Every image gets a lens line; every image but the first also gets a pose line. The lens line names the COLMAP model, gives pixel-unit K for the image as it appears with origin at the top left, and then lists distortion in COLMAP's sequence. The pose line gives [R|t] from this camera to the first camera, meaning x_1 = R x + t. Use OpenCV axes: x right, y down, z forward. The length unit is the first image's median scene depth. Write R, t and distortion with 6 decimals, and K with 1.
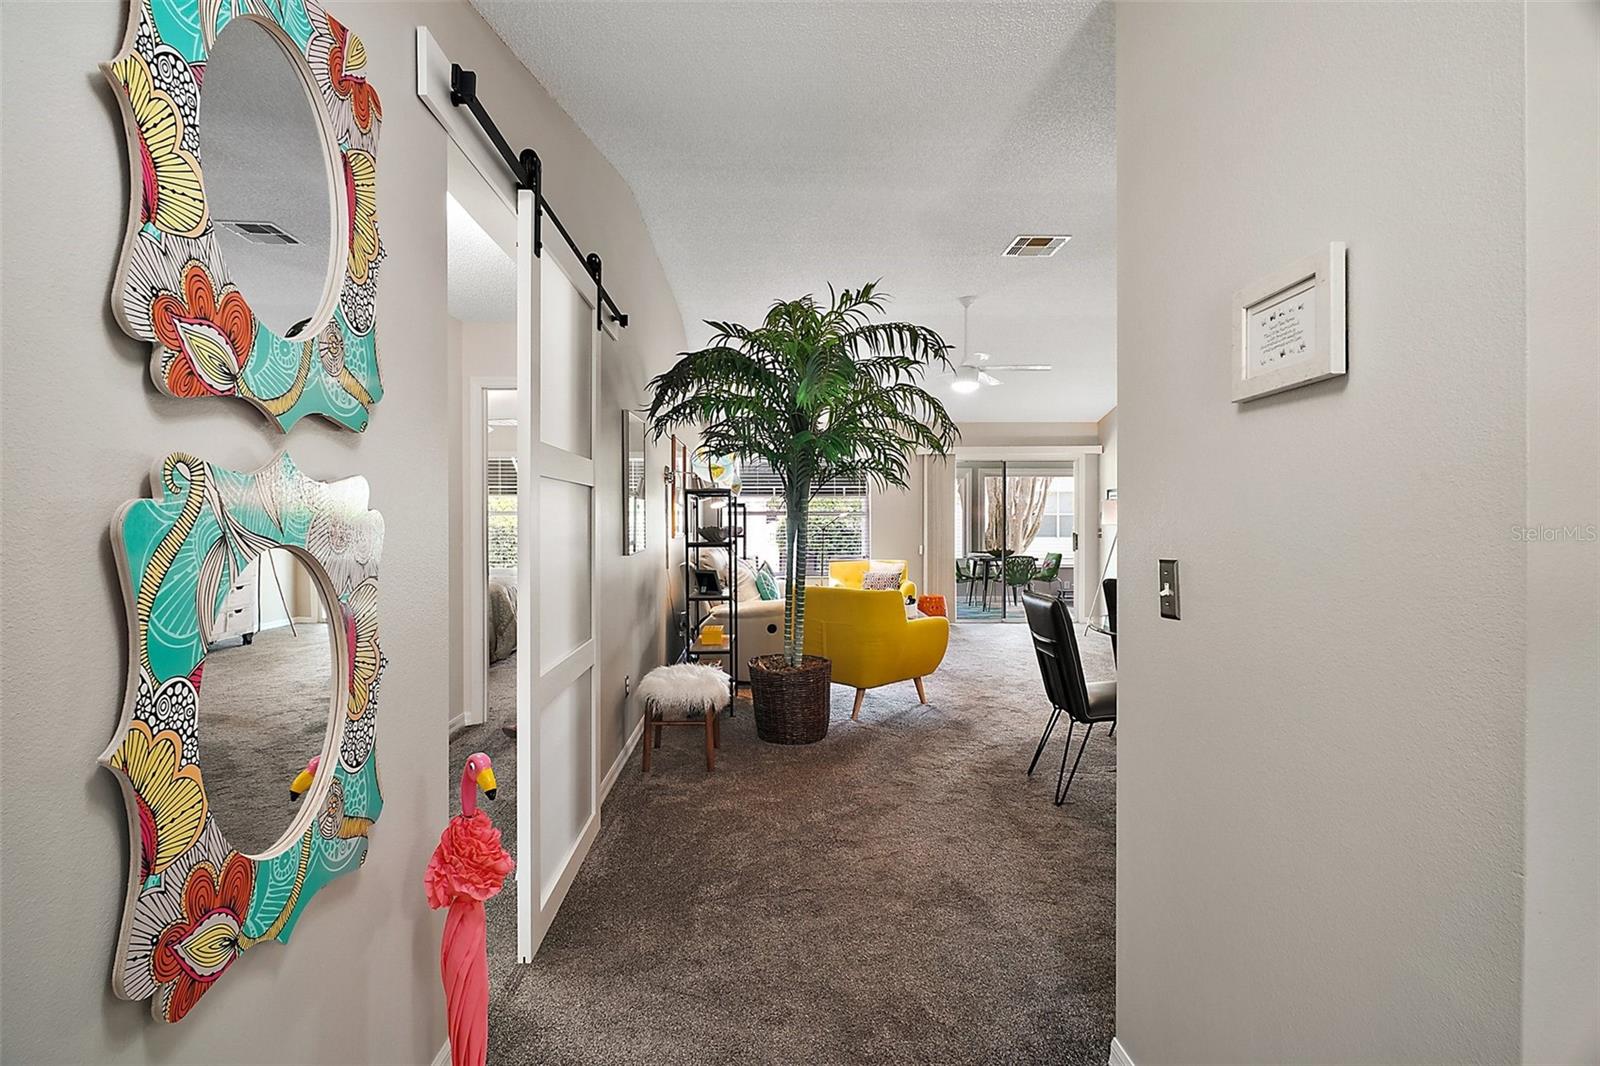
lens RADIAL K [[741.2, 0, 785.8], [0, 741.2, 528.2], [0, 0, 1]] dist [0.000477, -0.009213]
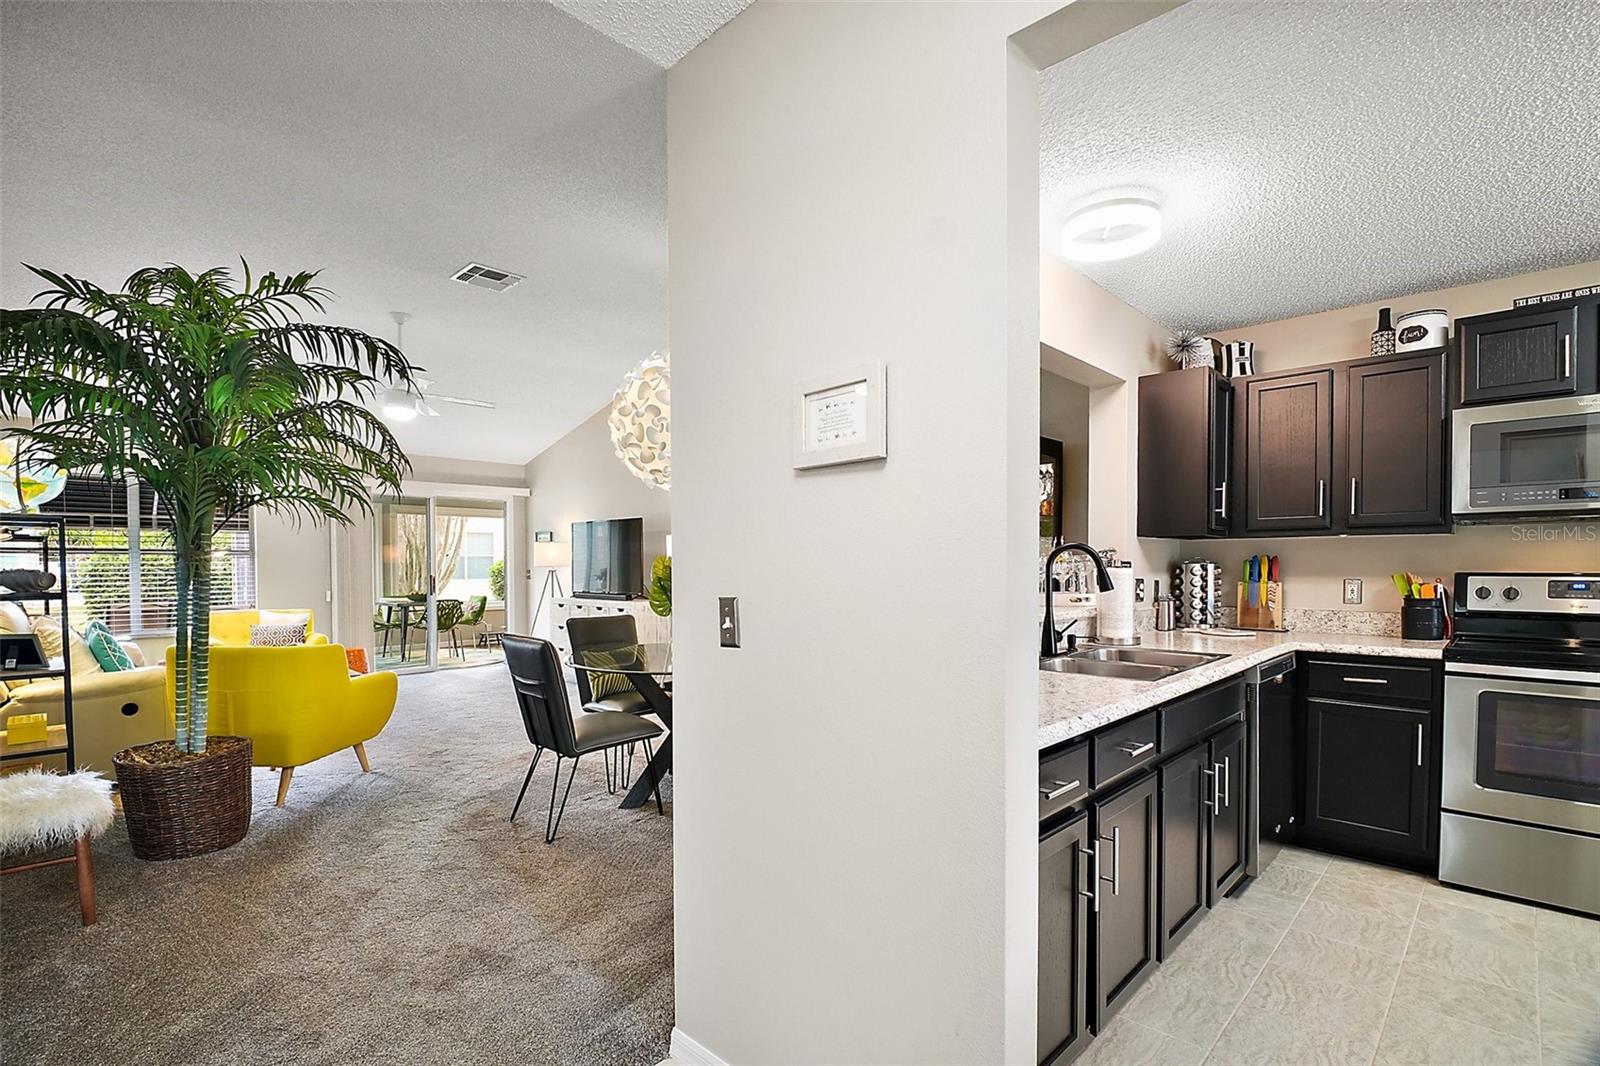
lens RADIAL K [[749.9, 0, 786.3], [0, 749.9, 582.8], [0, 0, 1]] dist [-0.000552, -0.006489]
pose [[0.719042, -0.015958, 0.694783, -0.084643], [0.003842, 0.999812, 0.018987, -0.000797], [-0.694956, -0.010983, 0.718968, 0.030543]]
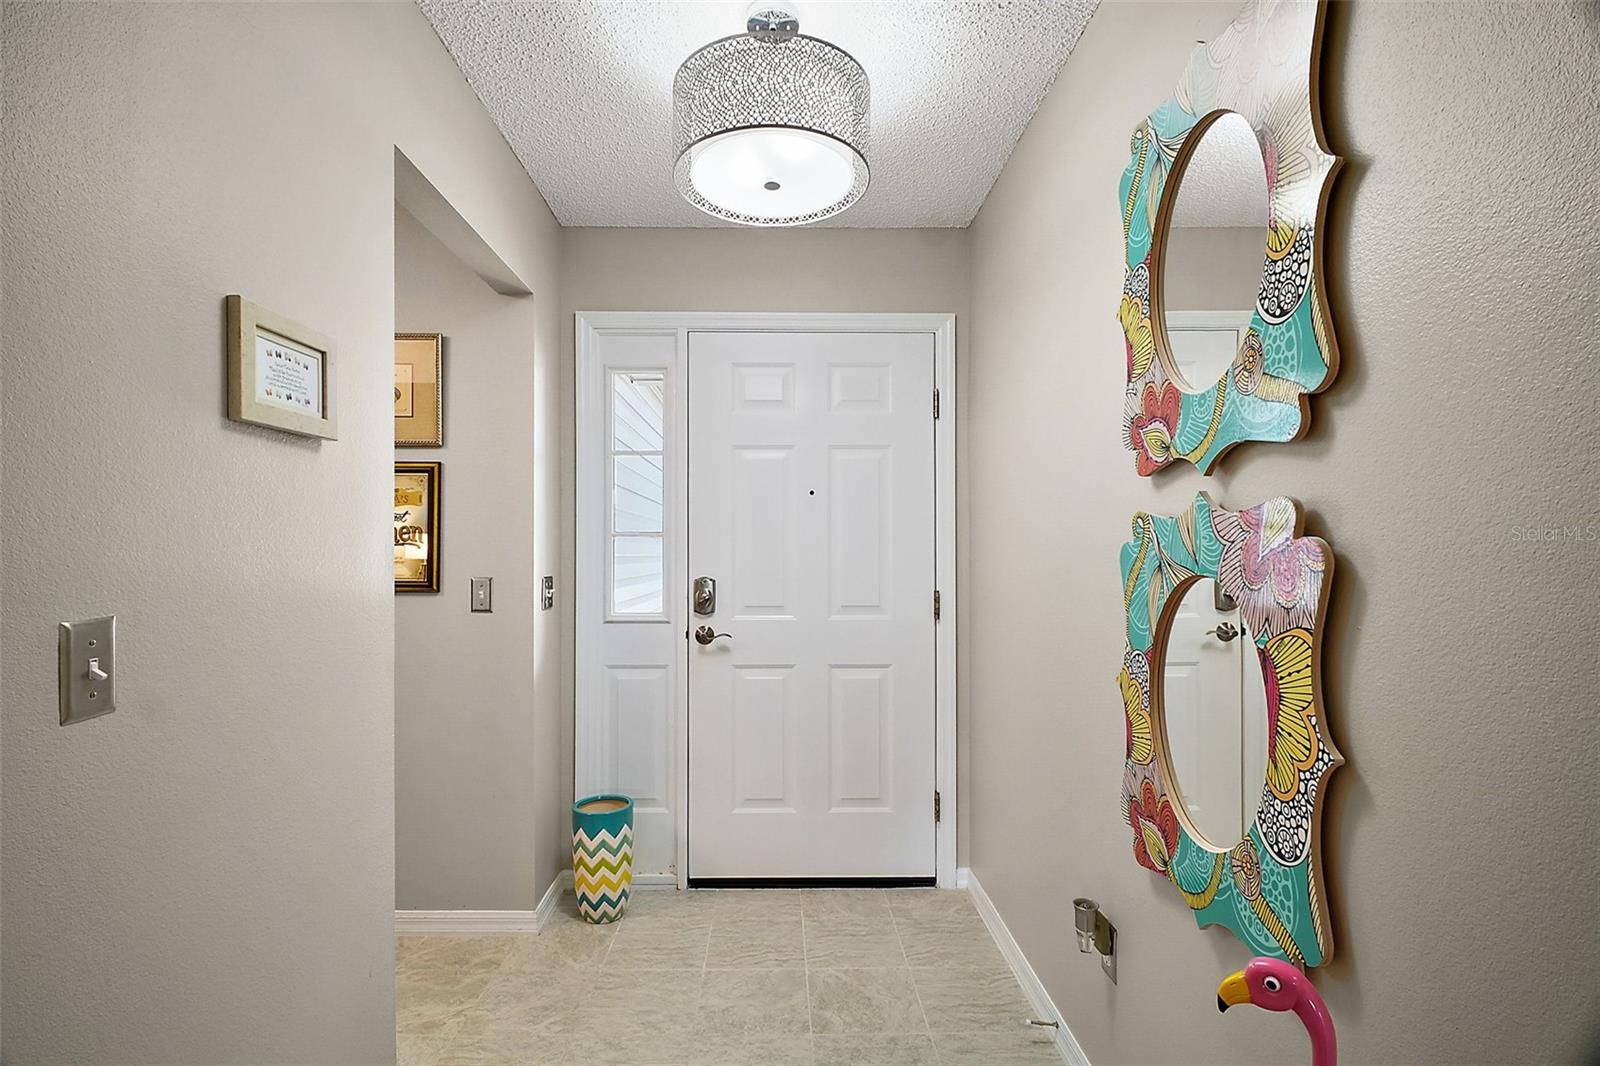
lens RADIAL K [[741.2, 0, 785.8], [0, 741.2, 528.2], [0, 0, 1]] dist [0.000477, -0.009213]
pose [[-0.999928, 0.001349, 0.011940, -0.015009], [0.001022, 0.999625, -0.027352, -0.004806], [-0.011973, -0.027338, -0.999555, 0.556575]]
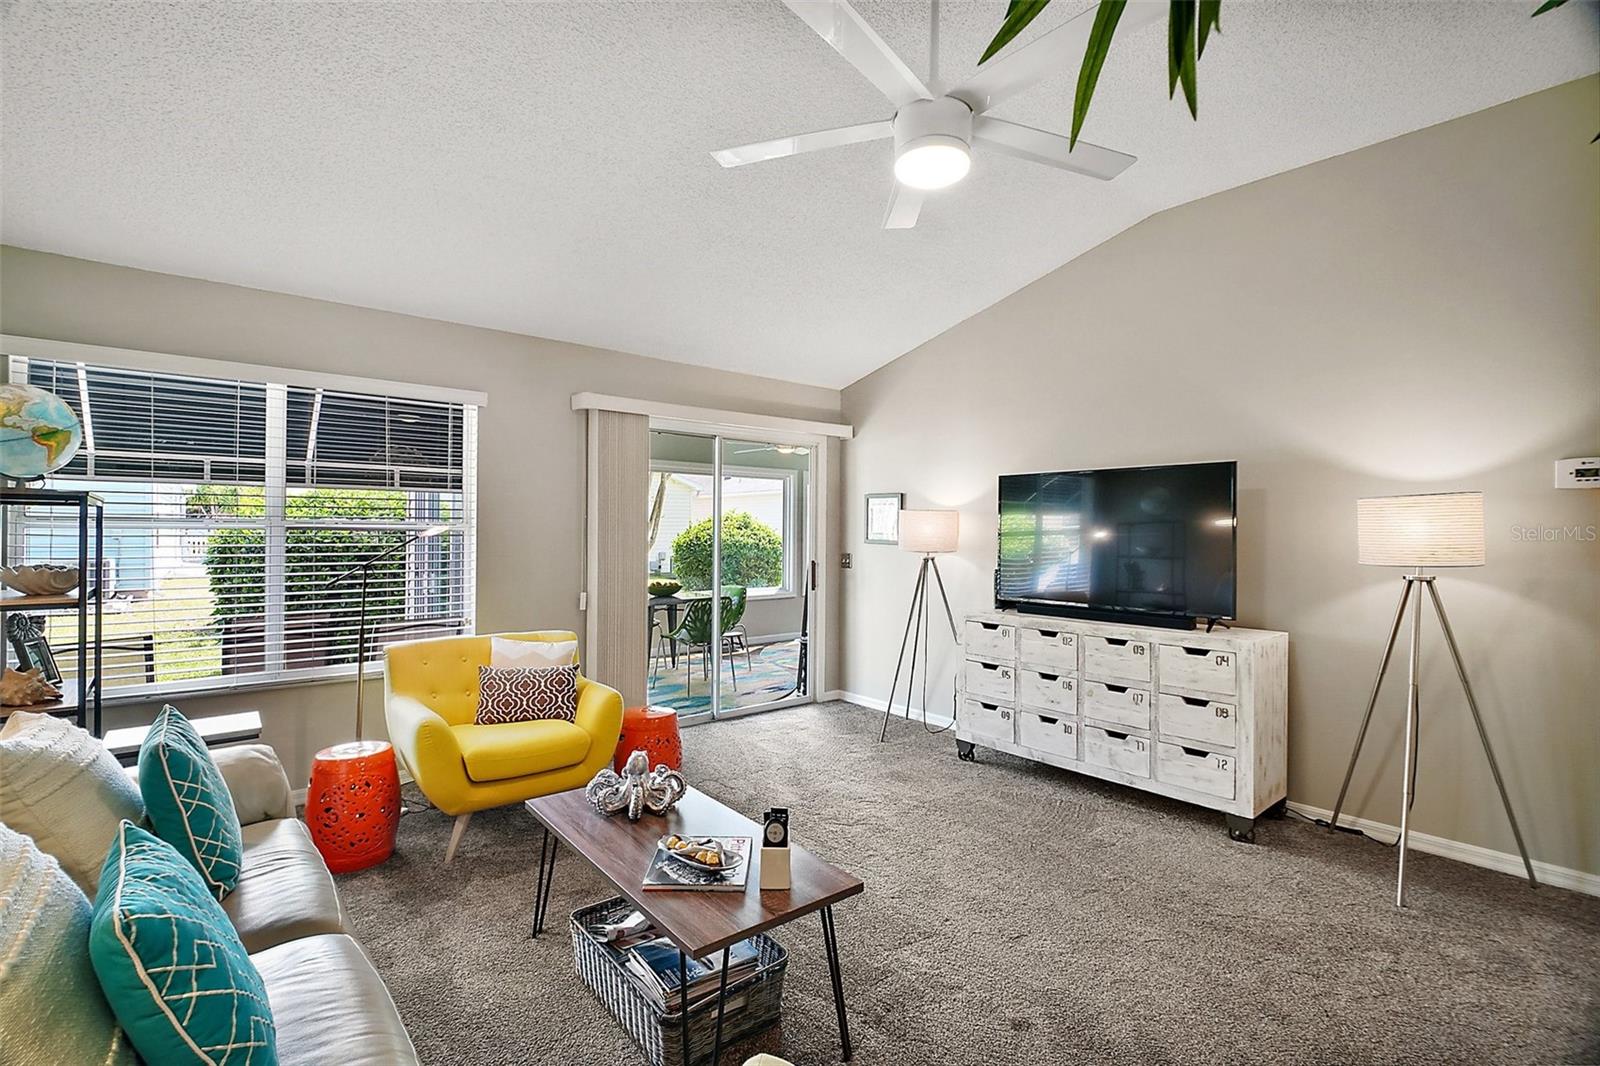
lens RADIAL K [[741.2, 0, 785.8], [0, 741.2, 528.2], [0, 0, 1]] dist [0.000477, -0.009213]
pose [[0.792084, 0.007839, 0.610362, -0.028292], [-0.003171, 0.999957, -0.008728, -0.036171], [-0.610404, 0.004978, 0.792075, 1.186662]]
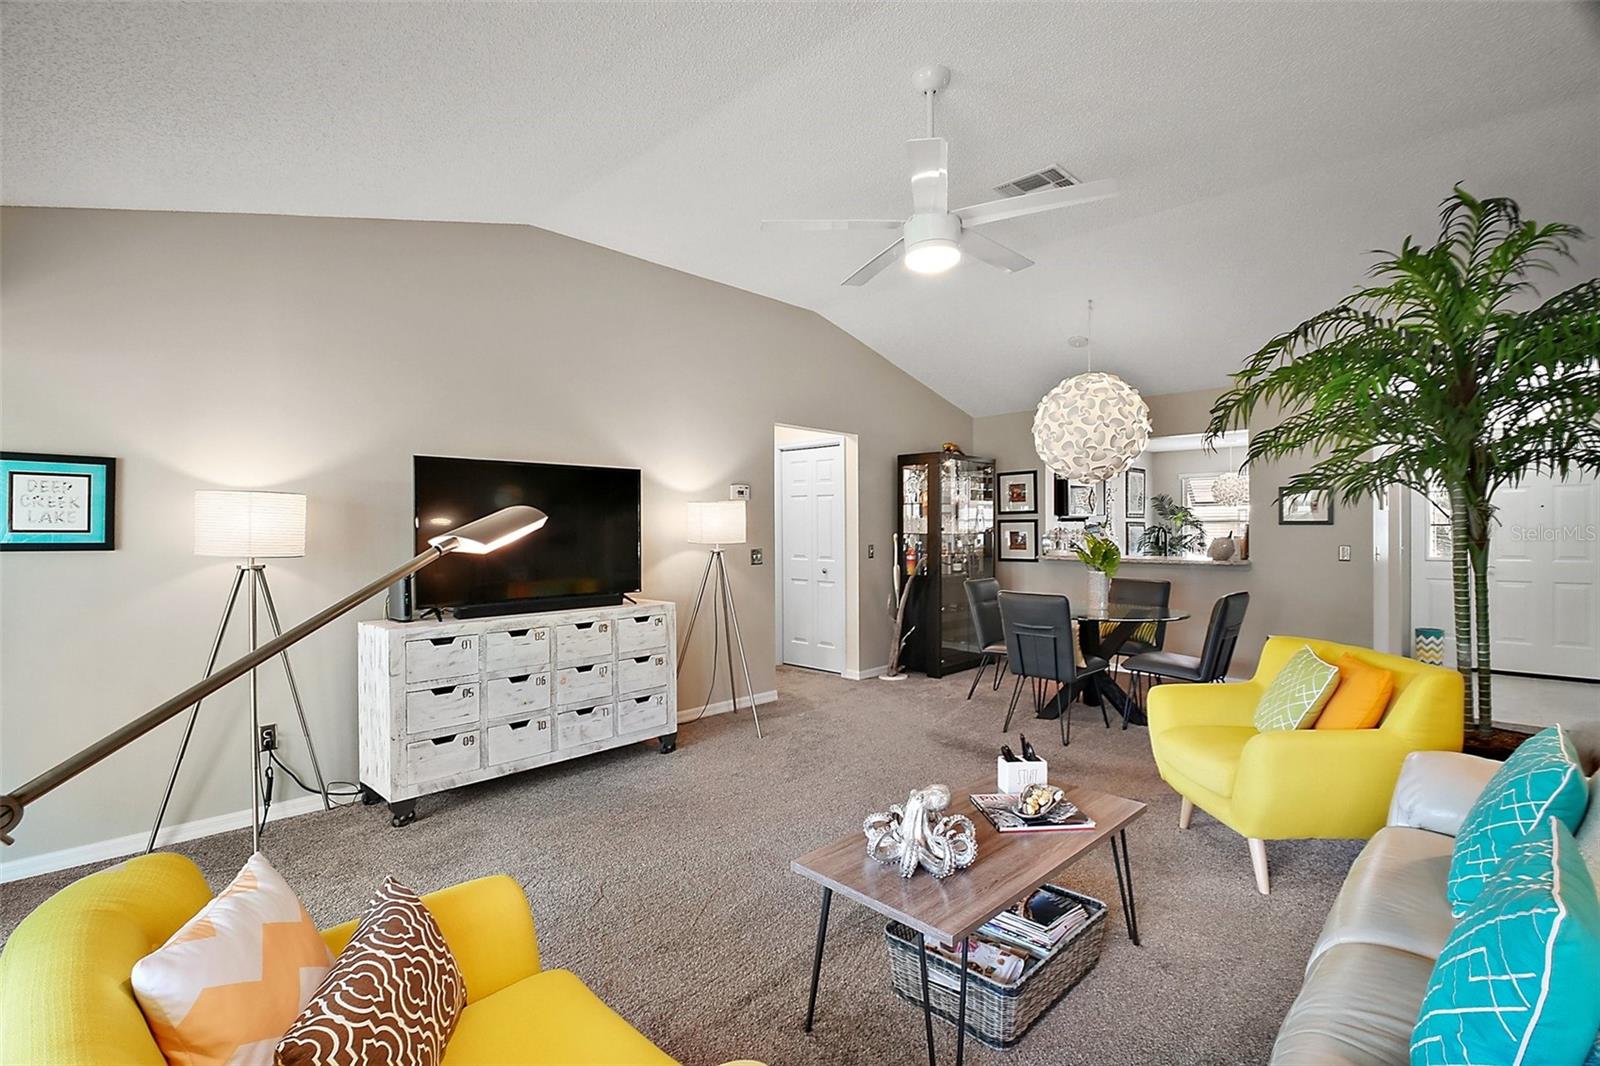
lens RADIAL K [[741.2, 0, 785.8], [0, 741.2, 528.2], [0, 0, 1]] dist [0.000477, -0.009213]
pose [[-0.690001, 0.002999, 0.723802, -0.051611], [0.011475, 0.999911, 0.006796, -0.039555], [-0.723717, 0.012995, -0.689974, 2.162869]]
